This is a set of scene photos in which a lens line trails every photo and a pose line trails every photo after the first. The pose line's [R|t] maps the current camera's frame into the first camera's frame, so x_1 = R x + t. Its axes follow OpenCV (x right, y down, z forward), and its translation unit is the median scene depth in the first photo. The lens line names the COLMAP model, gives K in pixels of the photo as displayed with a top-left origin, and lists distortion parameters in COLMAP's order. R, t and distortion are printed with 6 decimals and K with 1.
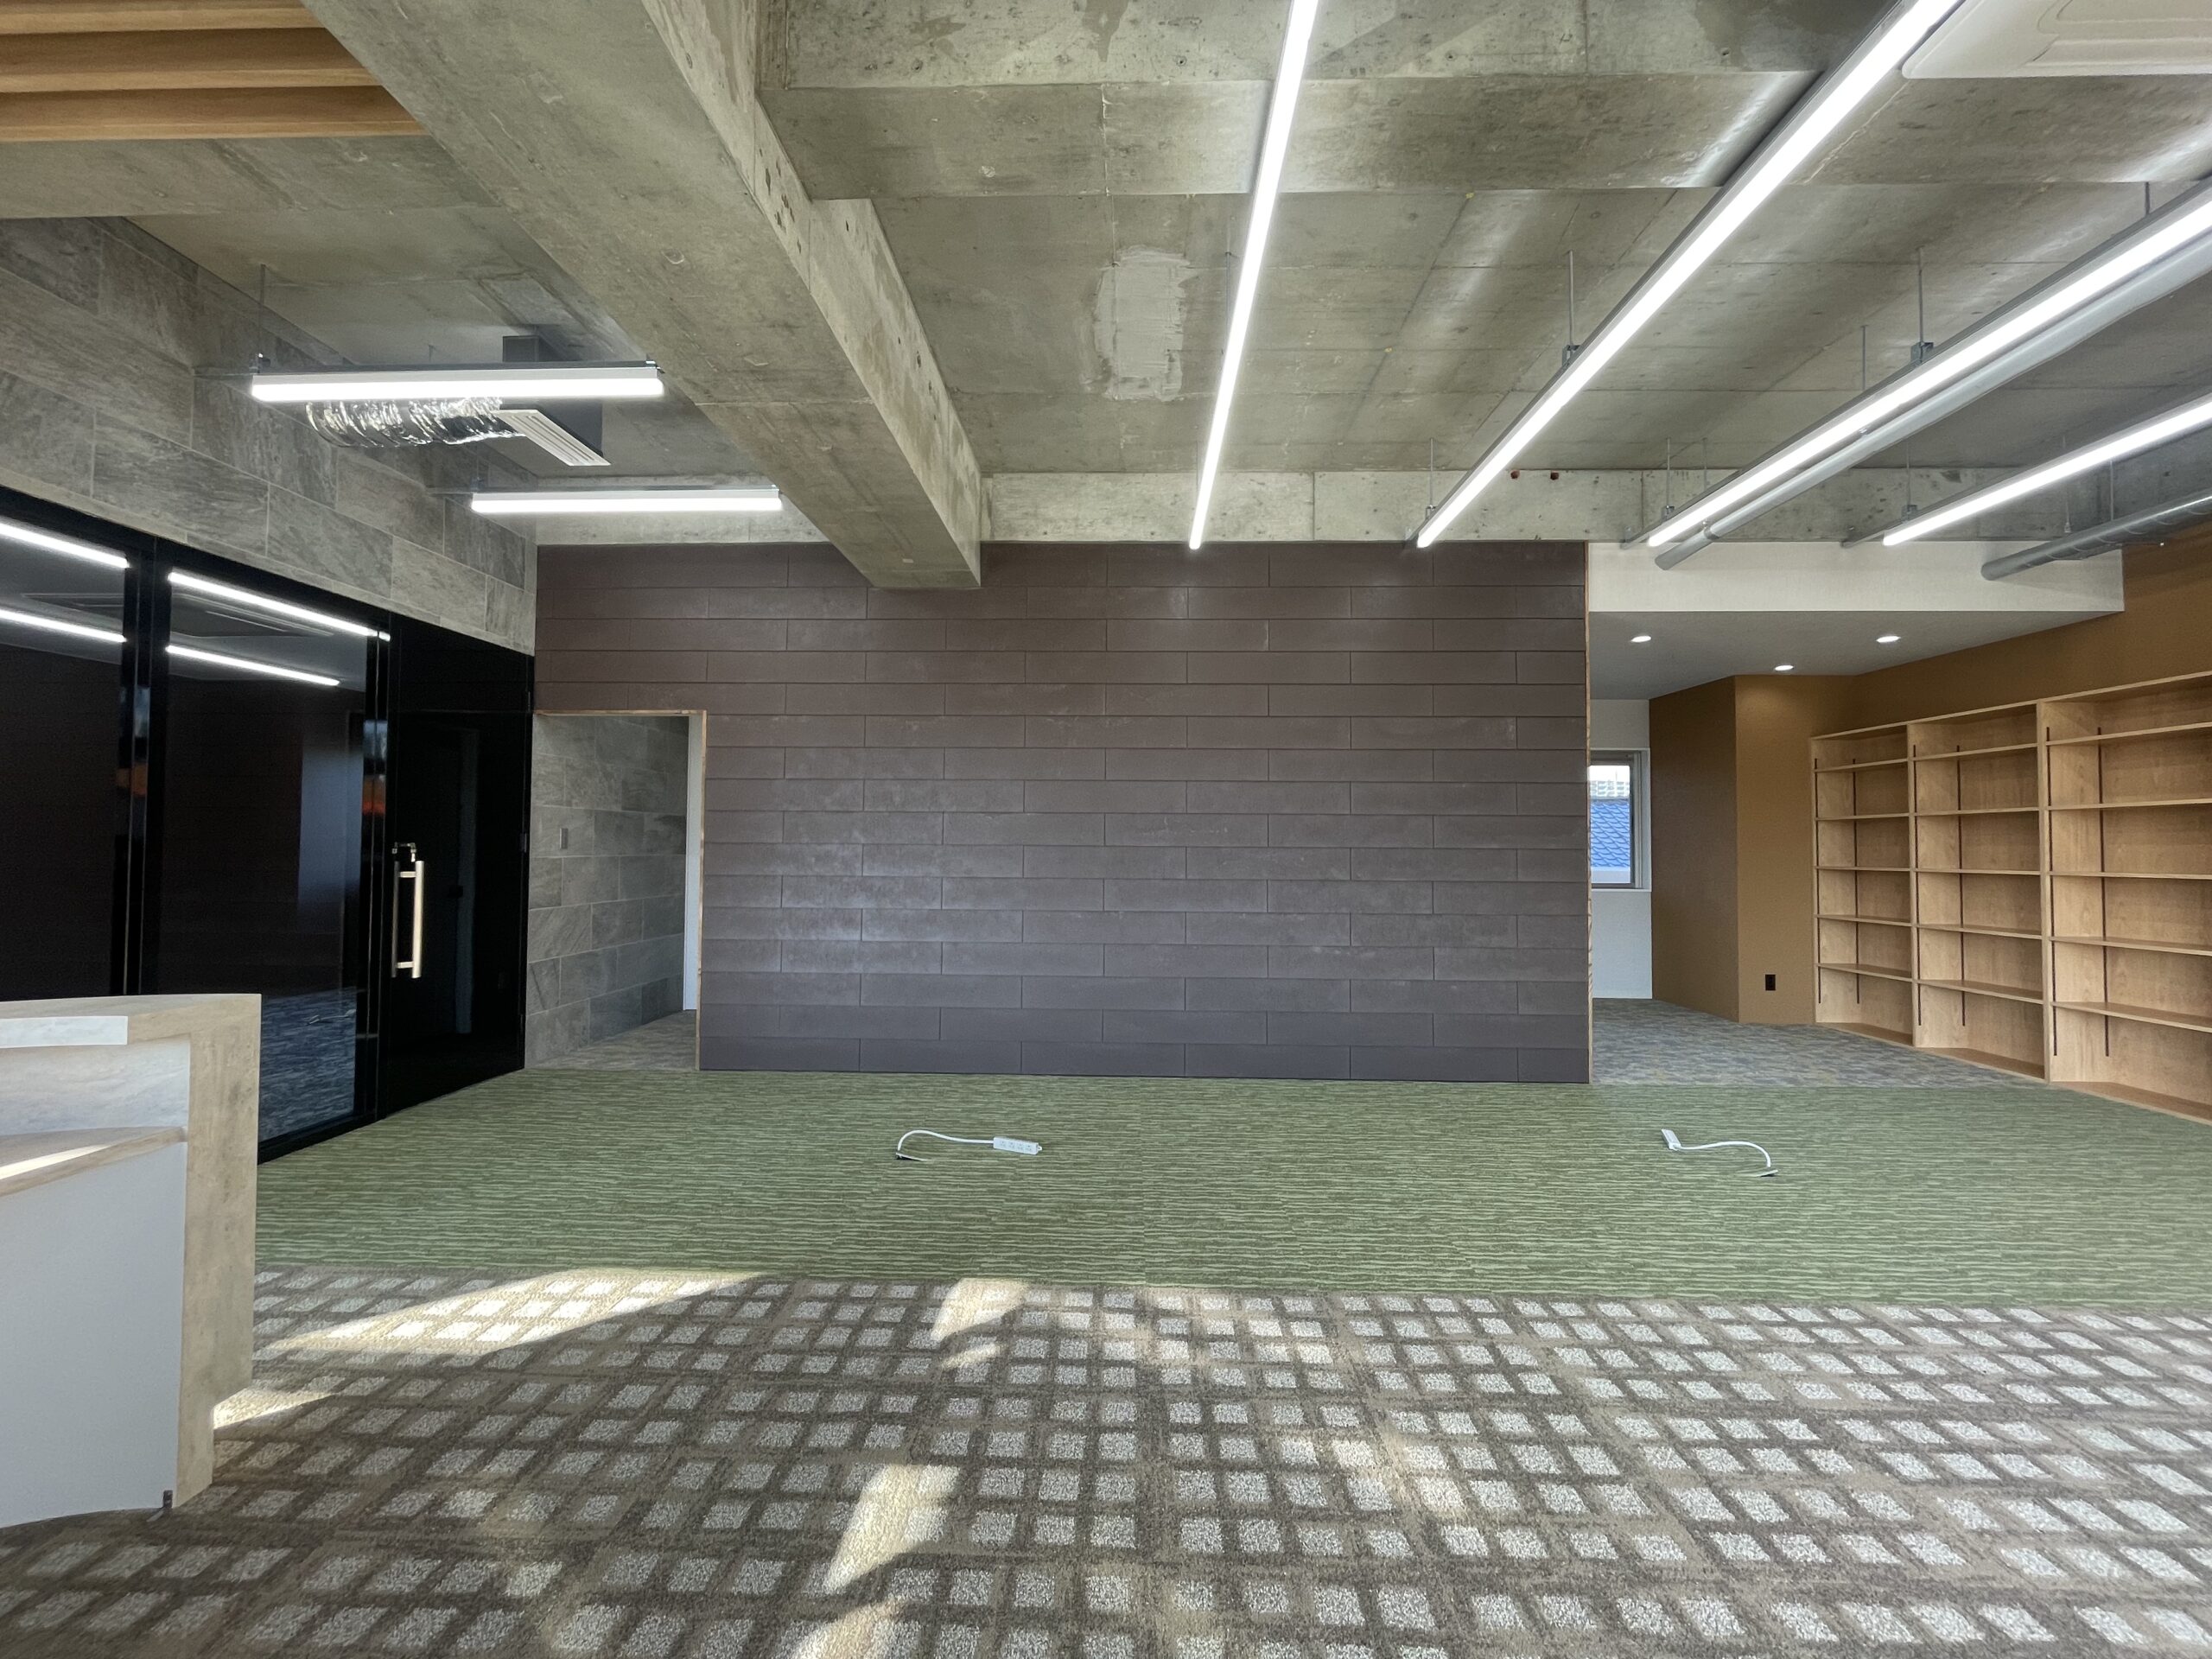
lens RADIAL K [[912.7, 0, 1100.3], [0, 912.7, 810.8], [0, 0, 1]] dist [0.015312, -0.000568]
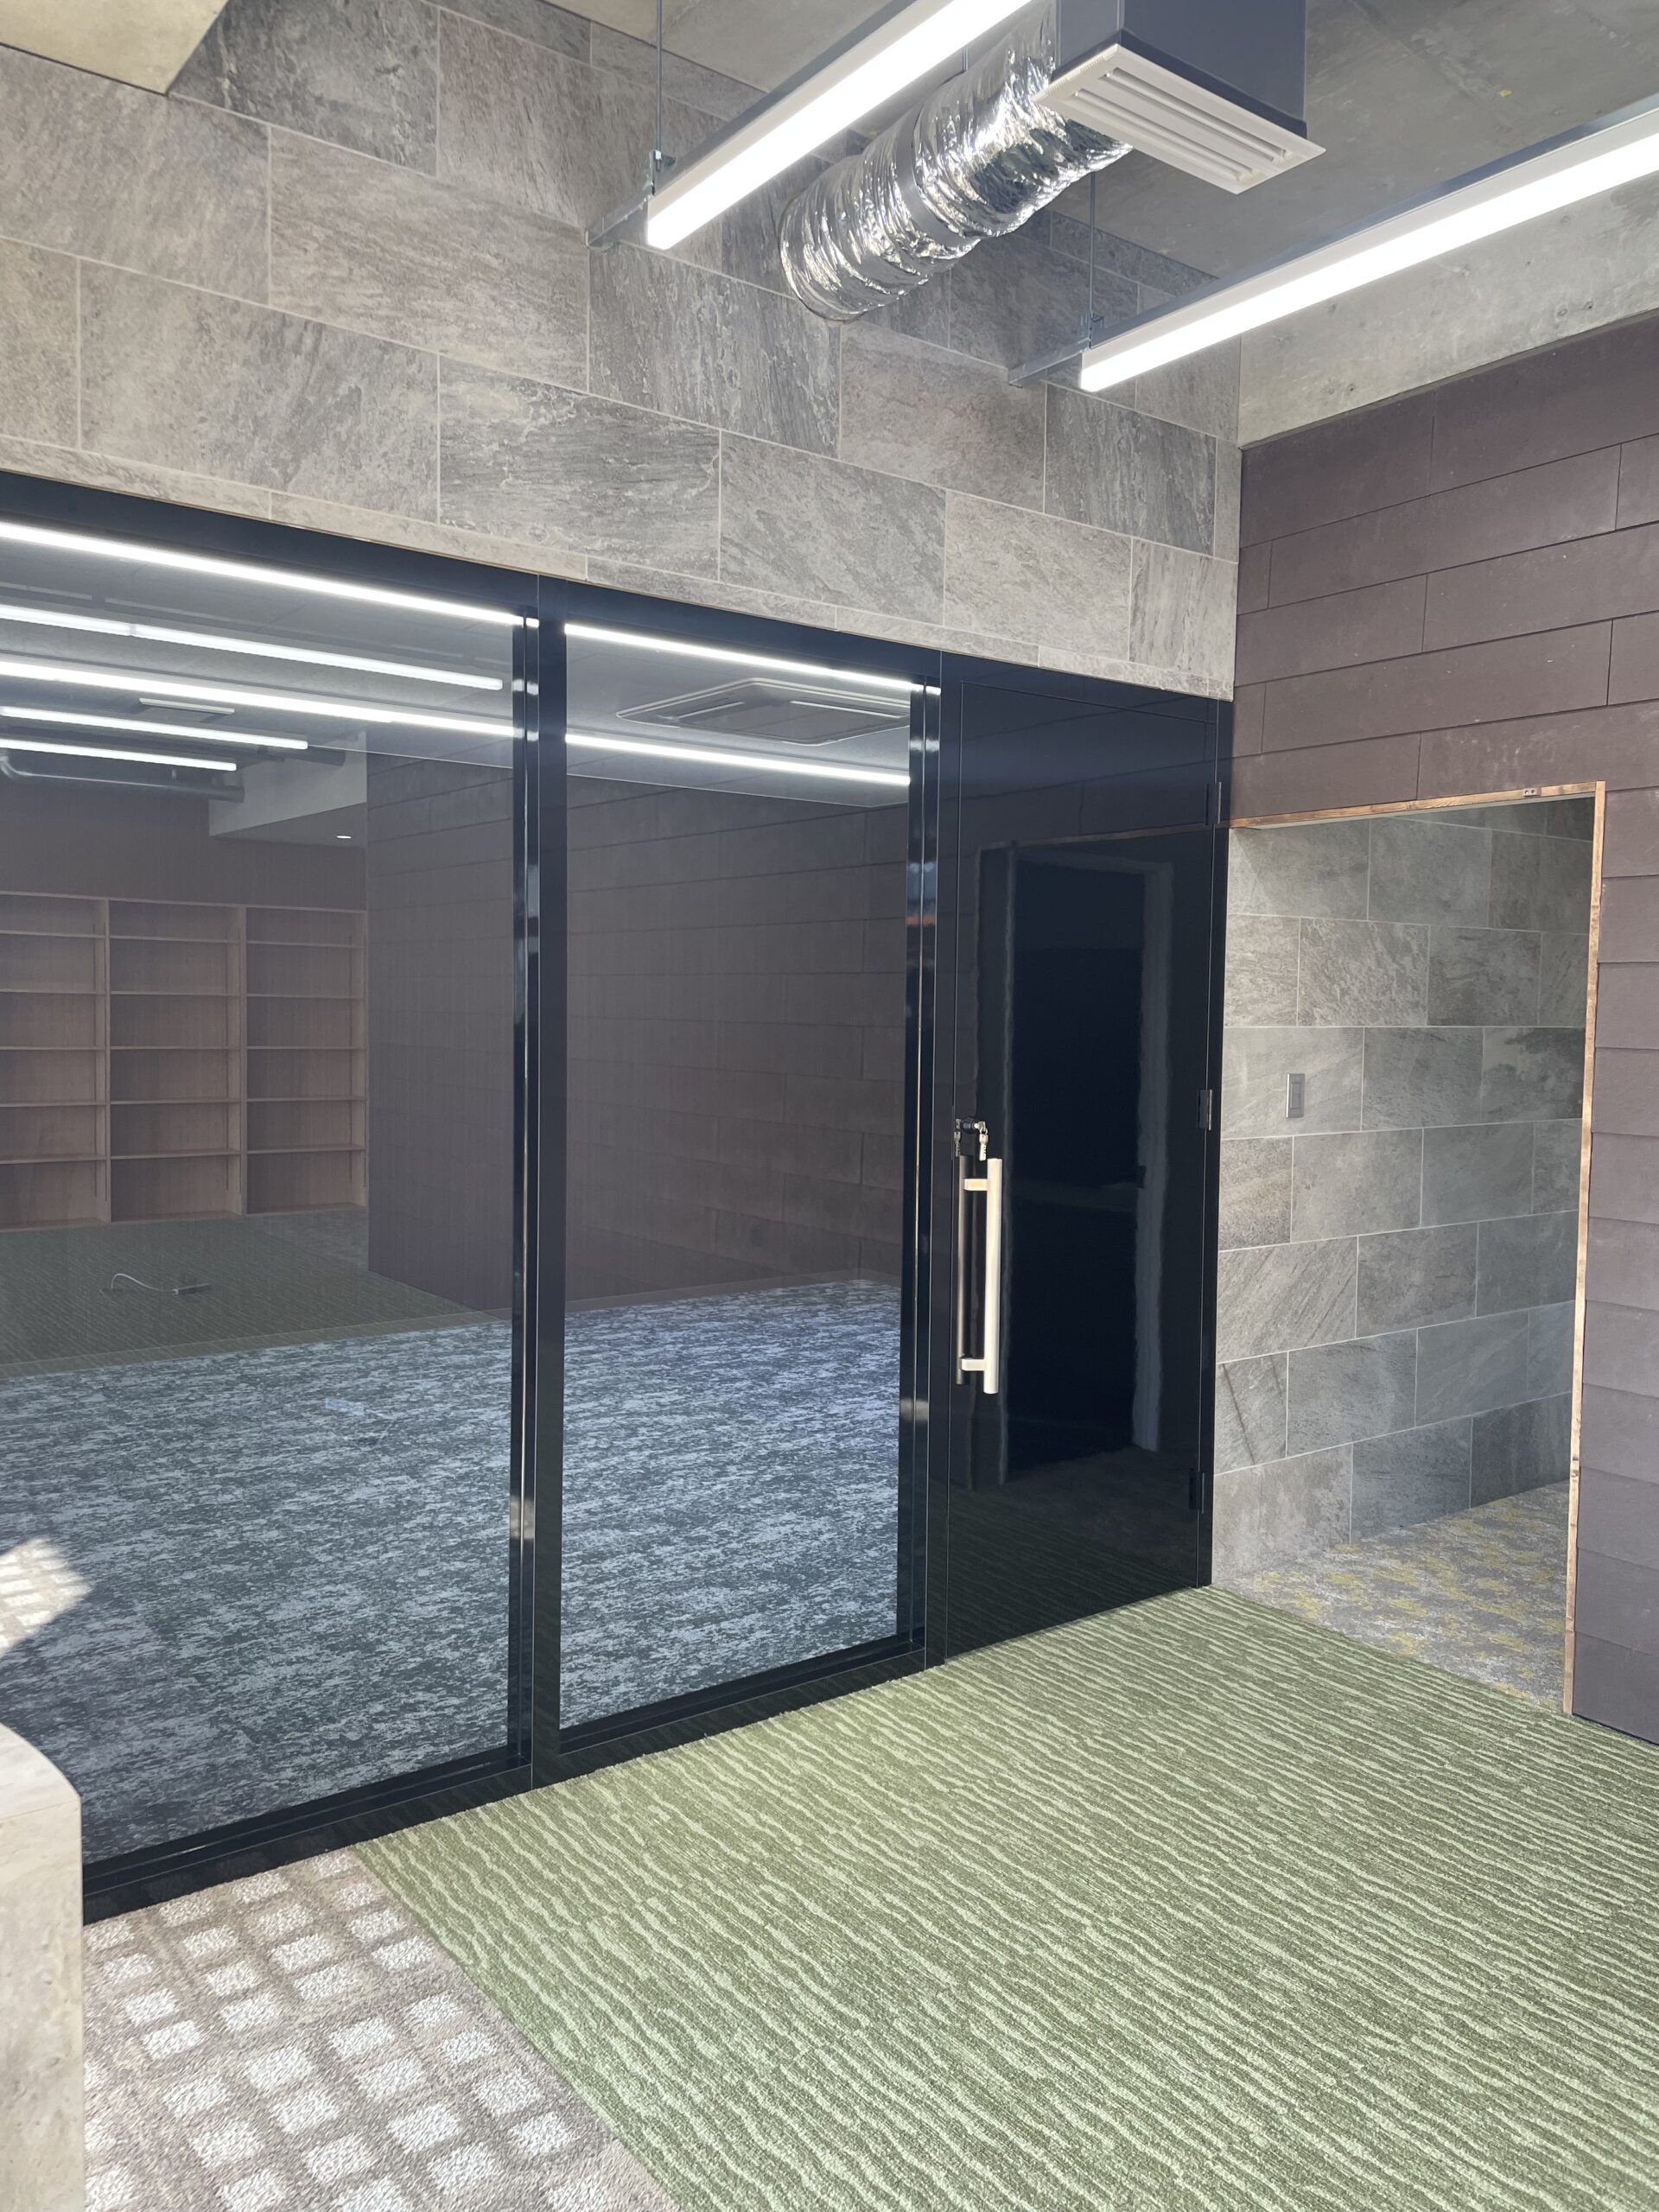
lens RADIAL K [[1661.5, 0, 818.6], [0, 1661.5, 1095.3], [0, 0, 1]] dist [0.052076, -0.051432]
pose [[0.627573, 0.045629, -0.777219, -0.110401], [0.021110, 0.996917, 0.075572, -0.048348], [0.778271, -0.063834, 0.624675, 0.374952]]
